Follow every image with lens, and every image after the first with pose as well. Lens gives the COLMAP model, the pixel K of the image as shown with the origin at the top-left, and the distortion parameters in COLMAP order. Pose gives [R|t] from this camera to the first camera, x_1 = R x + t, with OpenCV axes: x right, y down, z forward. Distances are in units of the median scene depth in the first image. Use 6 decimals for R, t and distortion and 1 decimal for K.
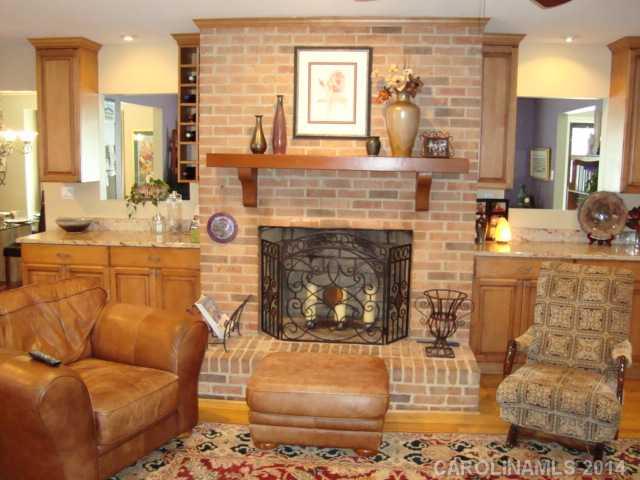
lens RADIAL K [[619.9, 0, 320.0], [0, 619.9, 240.0], [0, 0, 1]] dist [-0.219979, 0.186665]
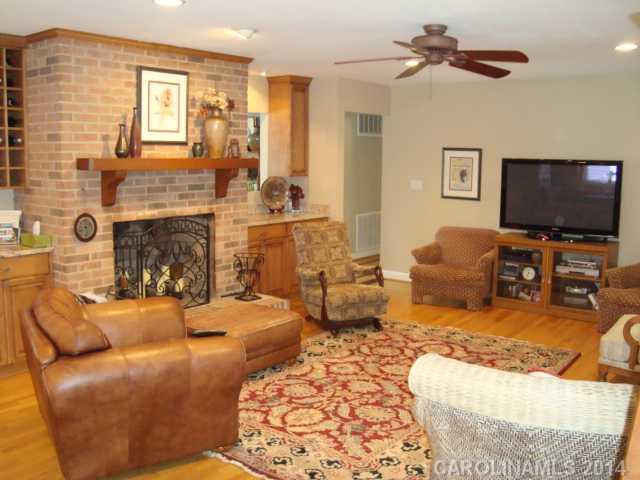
lens RADIAL K [[619.9, 0, 320.0], [0, 619.9, 240.0], [0, 0, 1]] dist [-0.219979, 0.186665]
pose [[0.533948, -0.124972, 0.836231, -0.843745], [0.119239, 0.990262, 0.071855, -0.026085], [-0.837067, 0.061344, 0.543650, 0.095176]]
